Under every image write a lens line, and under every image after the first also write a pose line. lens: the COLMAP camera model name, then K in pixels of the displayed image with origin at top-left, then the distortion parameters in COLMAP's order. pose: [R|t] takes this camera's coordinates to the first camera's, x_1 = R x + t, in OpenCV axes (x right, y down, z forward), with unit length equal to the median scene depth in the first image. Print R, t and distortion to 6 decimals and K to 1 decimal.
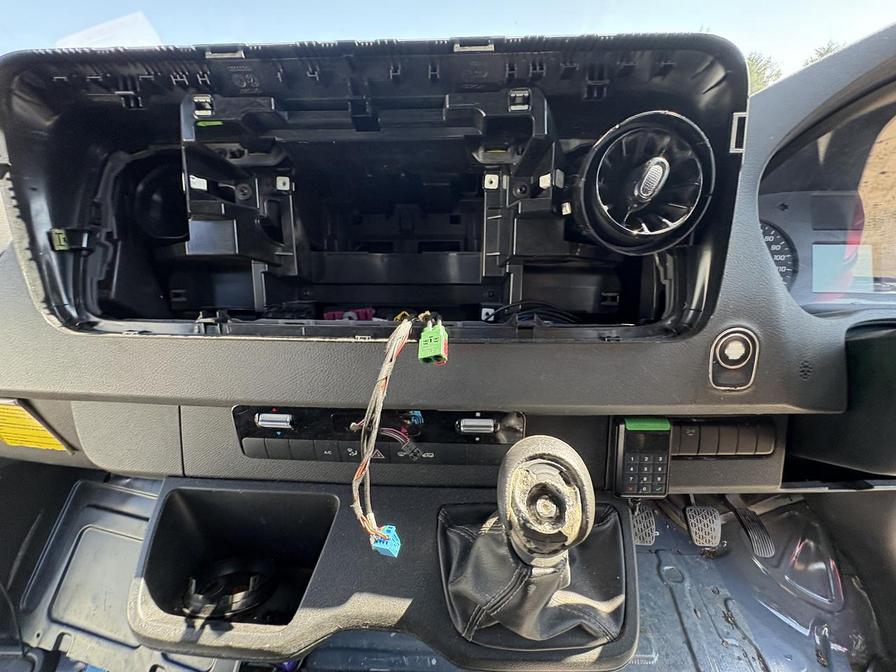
lens RADIAL K [[355.9, 0, 446.9], [0, 355.9, 338.4], [0, 0, 1]] dist [-0.002861, 0.001211]
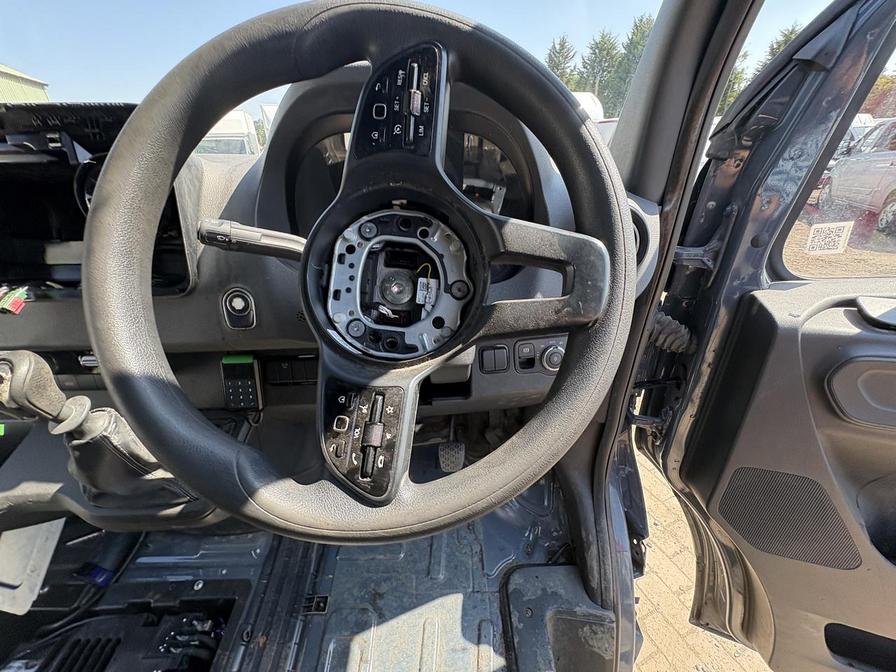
lens RADIAL K [[355.9, 0, 448.8], [0, 355.9, 341.1], [0, 0, 1]] dist [-0.002861, 0.001211]
pose [[0.997921, -0.028370, 0.057870, 1.536198], [0.025831, 0.998690, 0.044173, 0.143452], [-0.059048, -0.042586, 0.997346, -0.562730]]
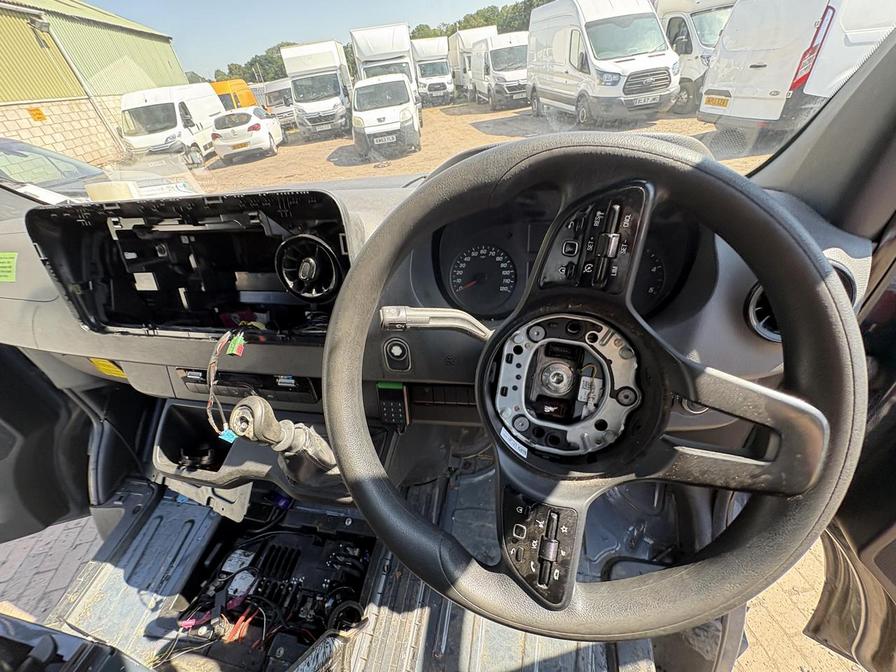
lens RADIAL K [[355.9, 0, 447.4], [0, 355.9, 338.0], [0, 0, 1]] dist [-0.002861, 0.001211]
pose [[0.982465, 0.017983, -0.185580, 1.301820], [0.022259, 0.976907, 0.212503, -0.370479], [0.185115, -0.212907, 0.959376, -0.586775]]
